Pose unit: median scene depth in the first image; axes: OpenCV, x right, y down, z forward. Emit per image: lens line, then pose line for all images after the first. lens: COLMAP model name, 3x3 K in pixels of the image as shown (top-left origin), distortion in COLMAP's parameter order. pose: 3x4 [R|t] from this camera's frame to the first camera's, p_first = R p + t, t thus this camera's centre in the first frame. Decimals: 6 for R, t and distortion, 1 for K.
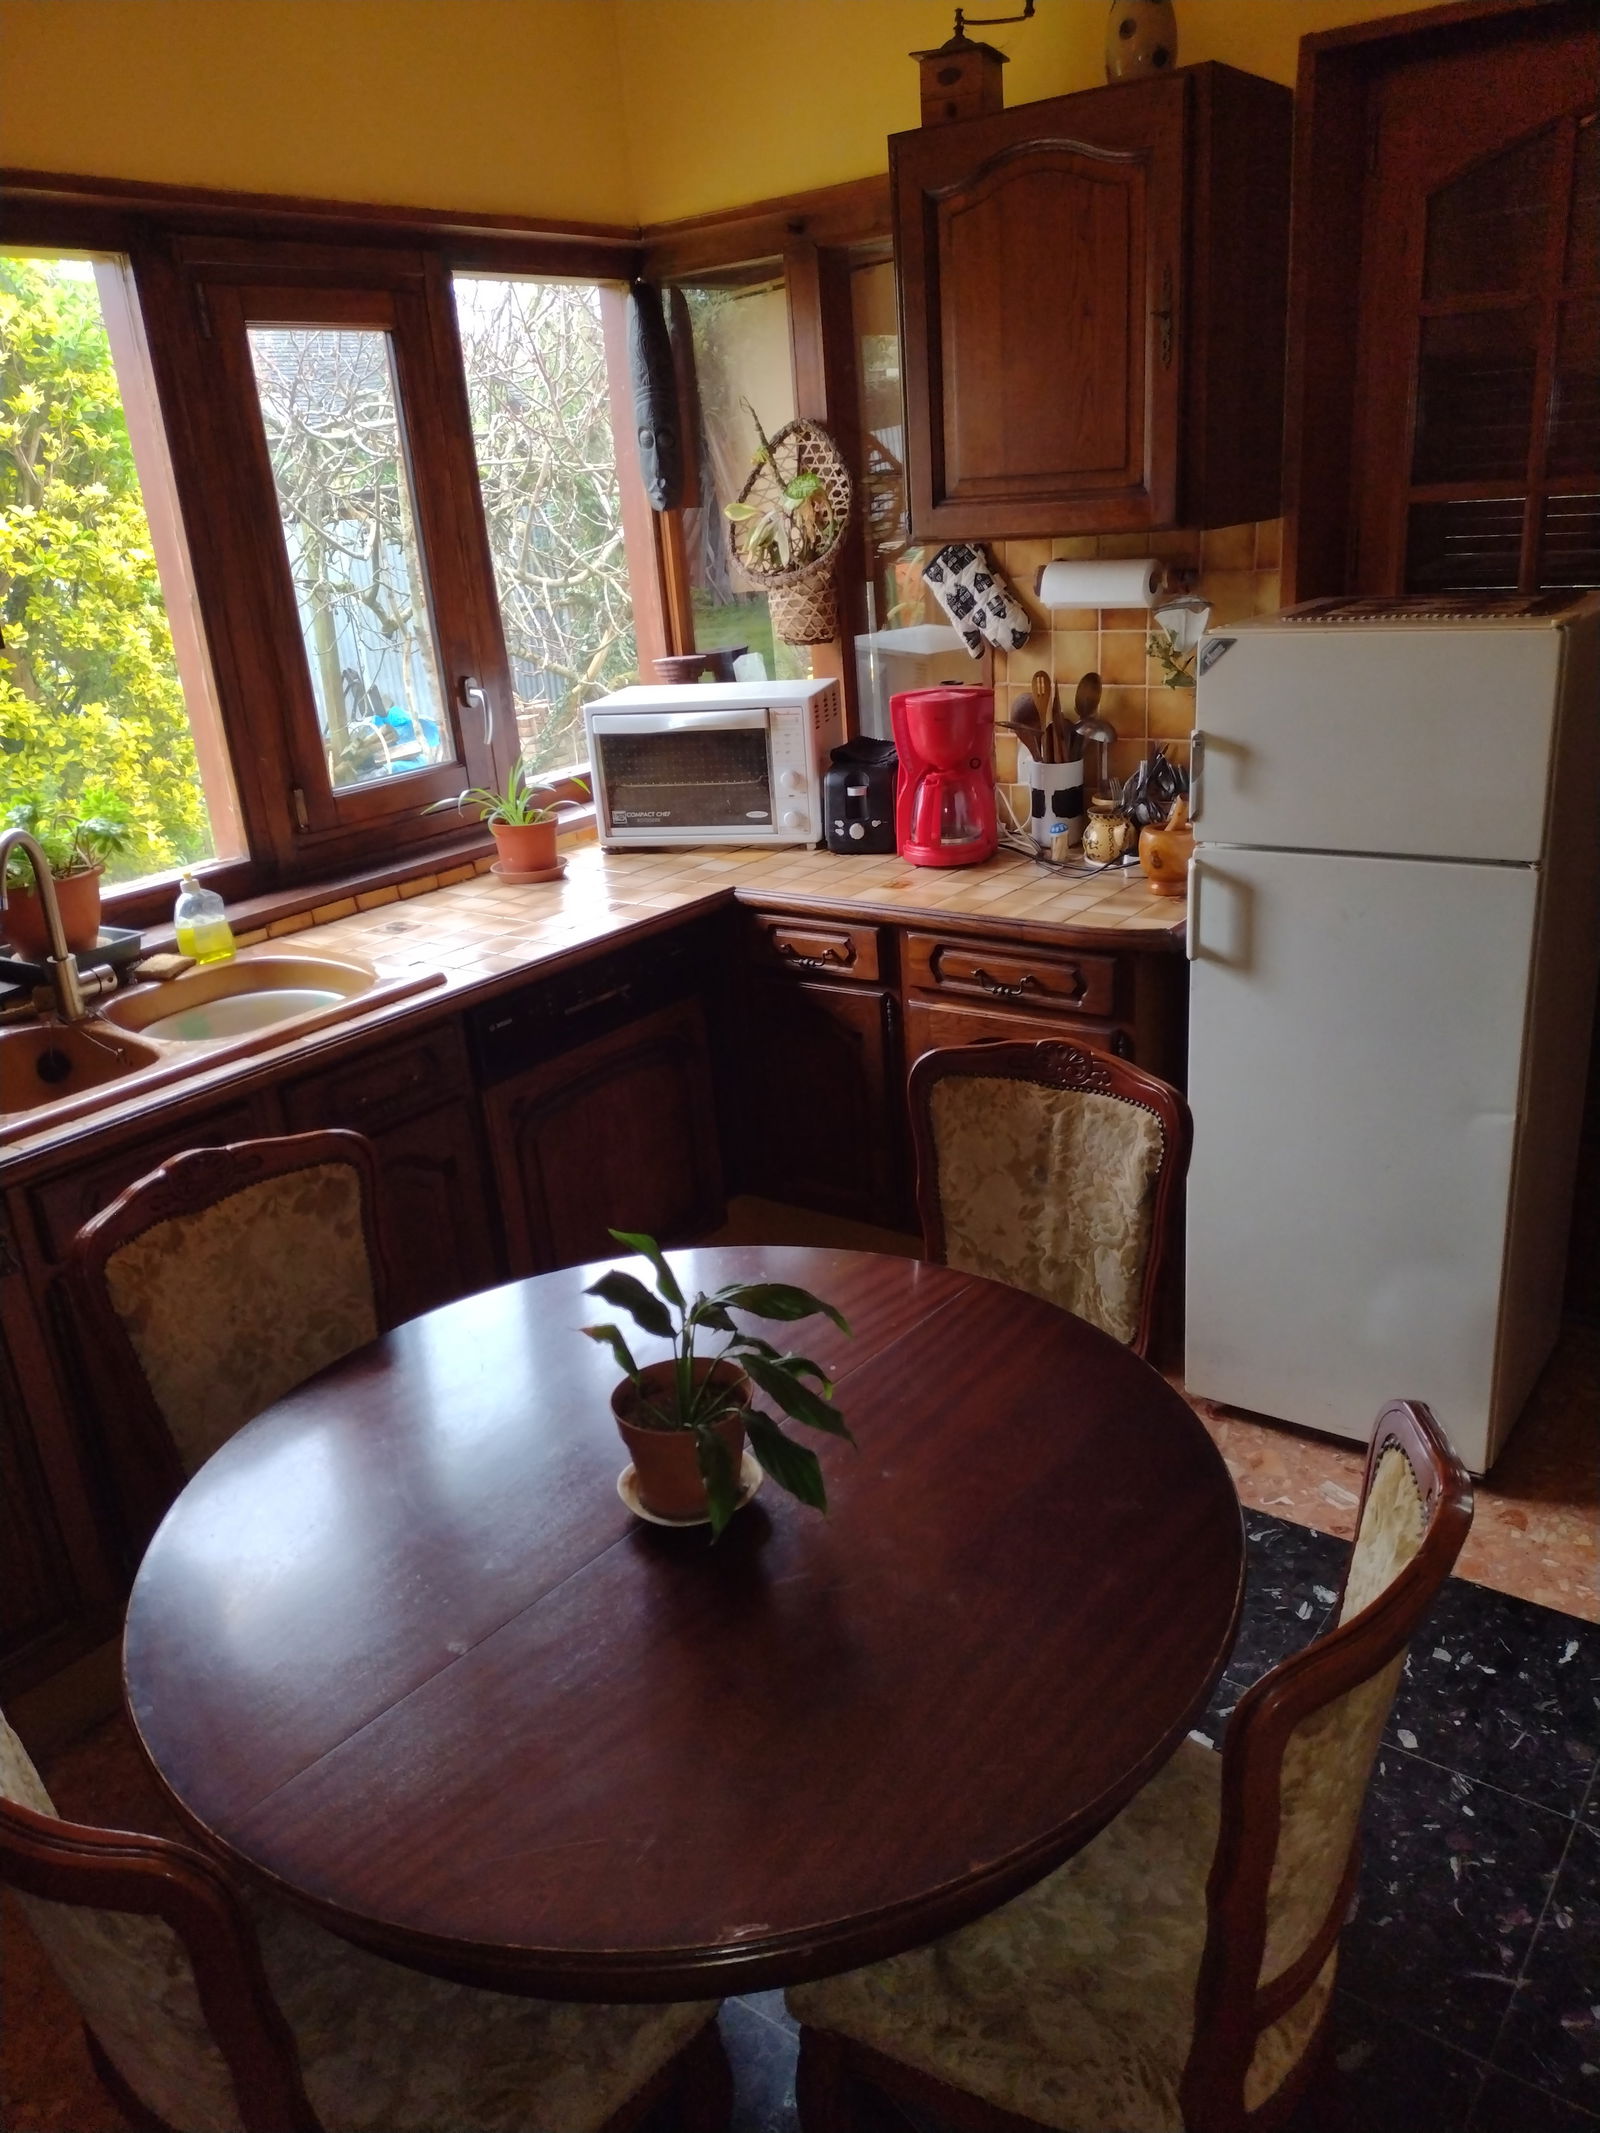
lens RADIAL K [[1604.4, 0, 798.7], [0, 1604.4, 1064.3], [0, 0, 1]] dist [0.002860, -0.001104]
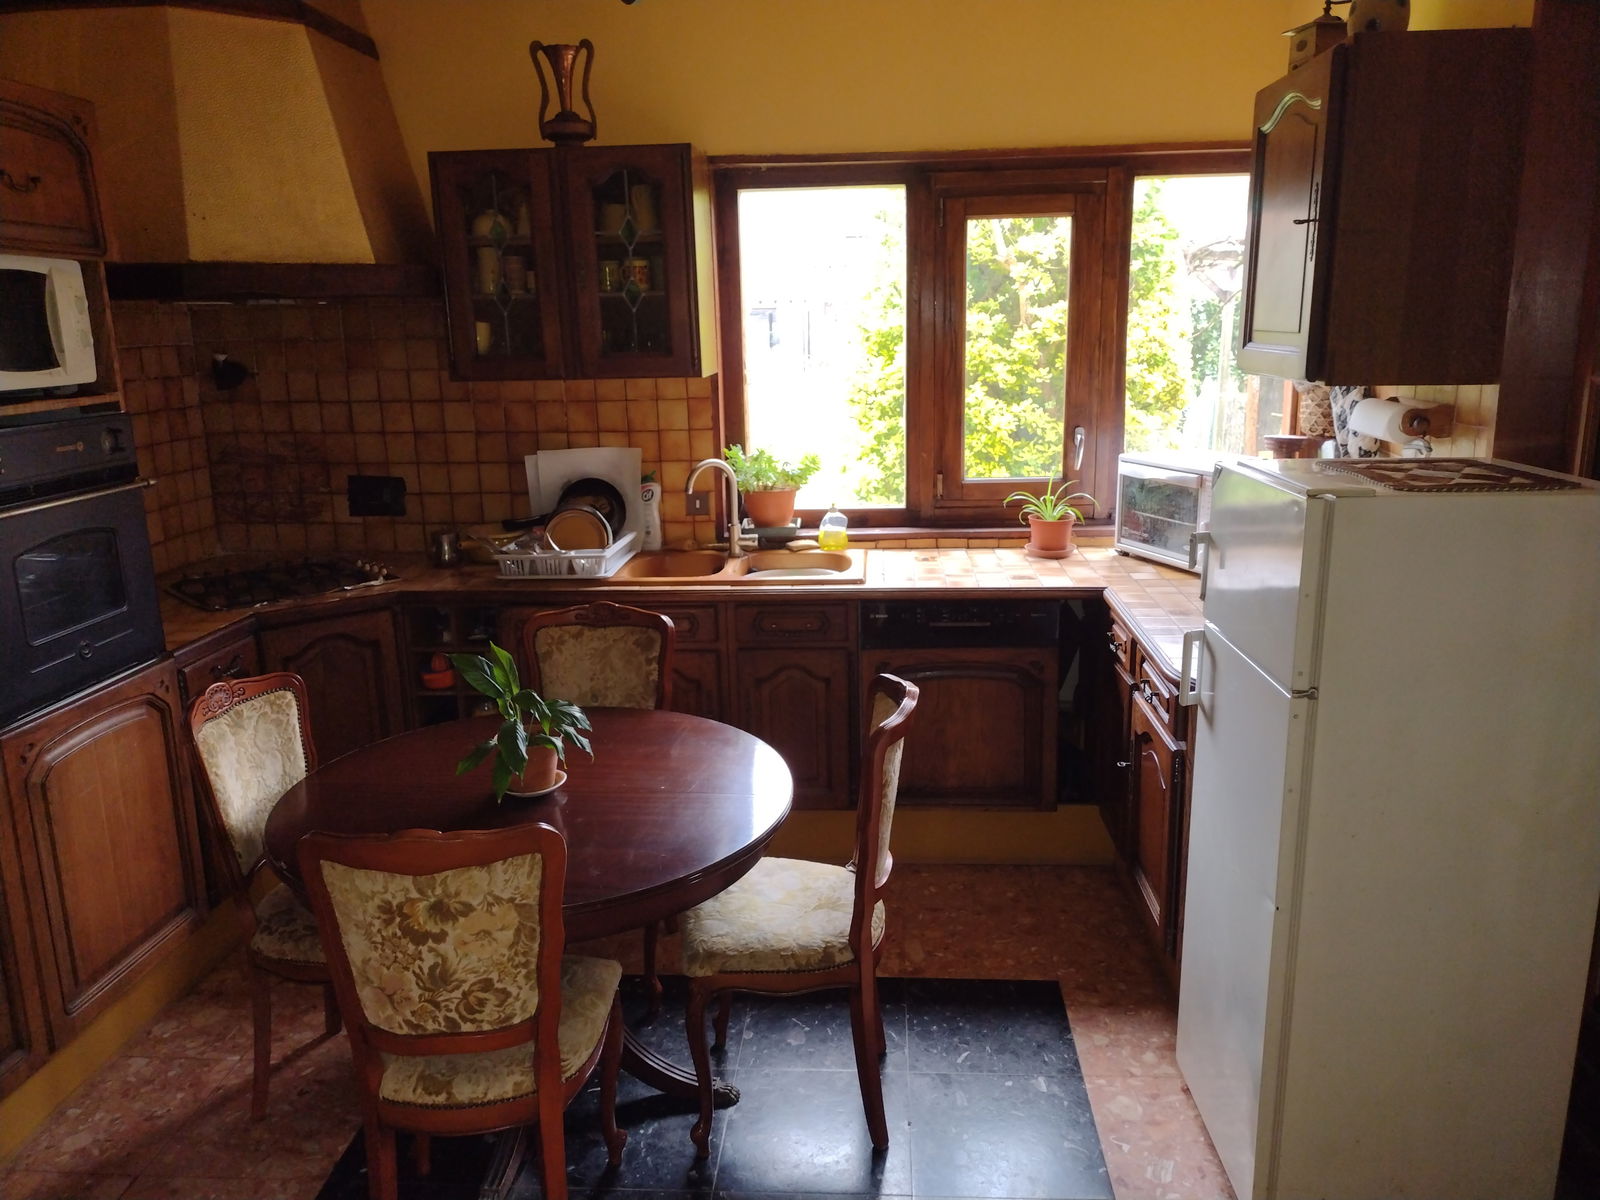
lens RADIAL K [[1203.5, 0, 801.0], [0, 1203.5, 602.8], [0, 0, 1]] dist [0.002860, -0.001104]
pose [[0.564594, 0.246272, -0.787771, 0.712364], [-0.302908, 0.949674, 0.079792, -0.104806], [0.767776, 0.193573, 0.610778, 0.122304]]
